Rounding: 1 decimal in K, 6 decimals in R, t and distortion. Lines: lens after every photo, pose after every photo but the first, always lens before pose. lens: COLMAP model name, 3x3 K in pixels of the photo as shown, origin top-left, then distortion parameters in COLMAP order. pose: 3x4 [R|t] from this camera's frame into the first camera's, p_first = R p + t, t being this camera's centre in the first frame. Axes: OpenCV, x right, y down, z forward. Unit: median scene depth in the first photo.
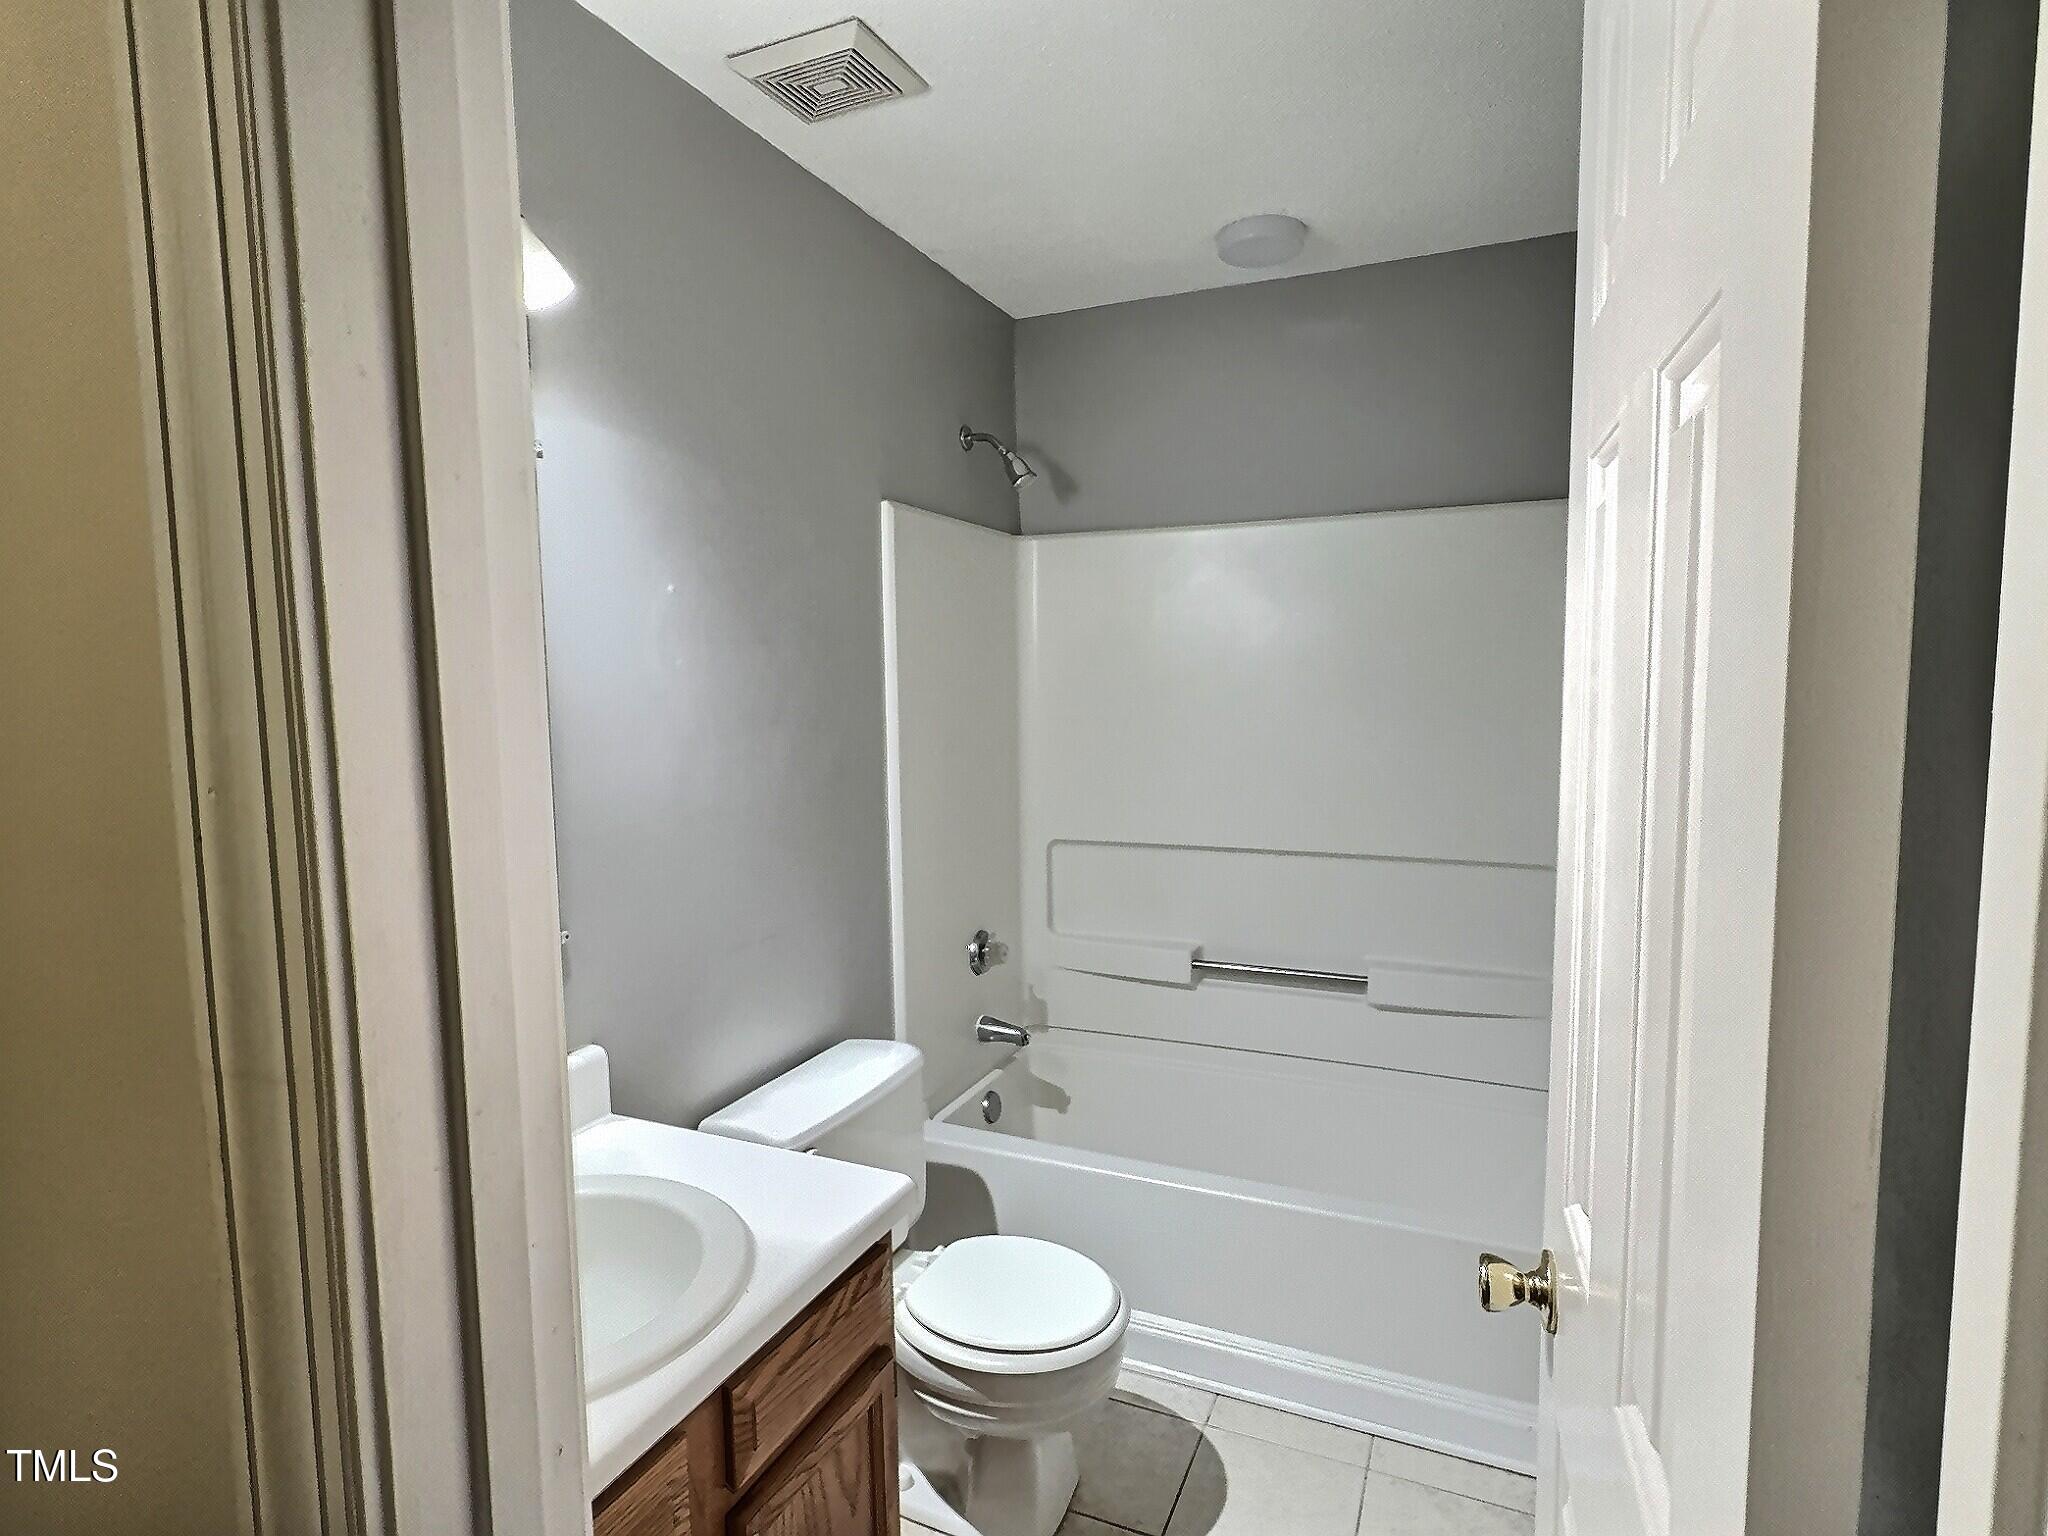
lens RADIAL K [[1037.9, 0, 1043.9], [0, 1037.9, 761.7], [0, 0, 1]] dist [0.003688, 0.000076]
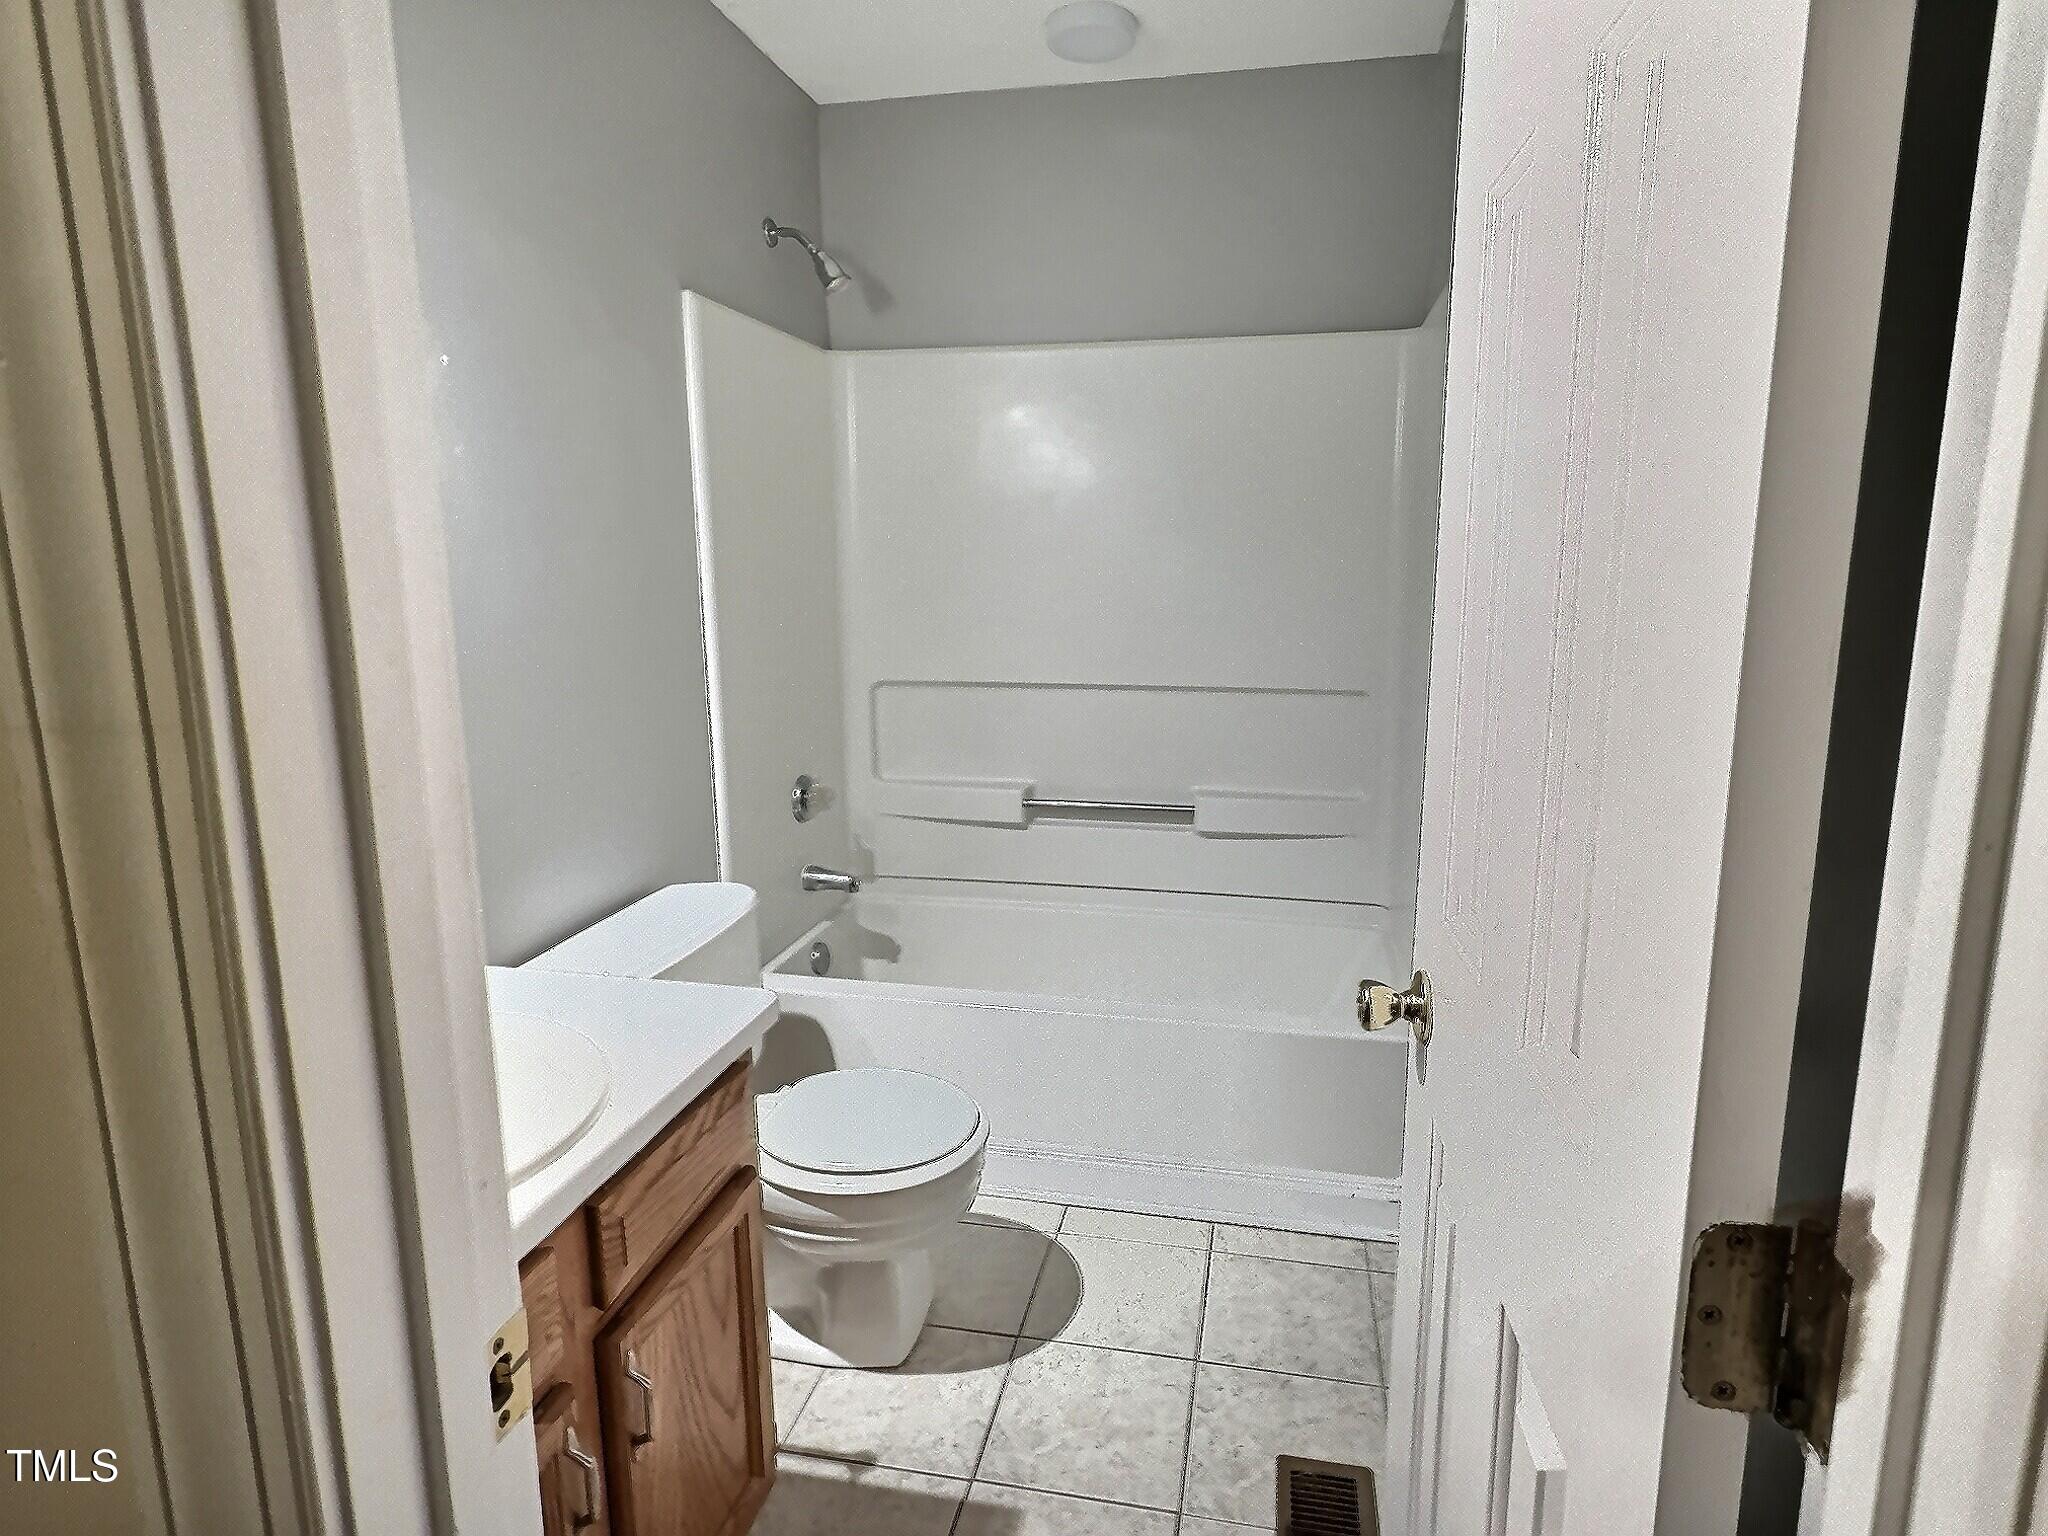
lens RADIAL K [[1078.2, 0, 1027.2], [0, 1078.2, 765.5], [0, 0, 1]] dist [-0.003068, -0.000387]
pose [[0.979568, -0.027882, 0.199169, -0.074427], [0.011012, 0.996293, 0.085314, 0.095183], [-0.200809, -0.081378, 0.976244, 0.009491]]
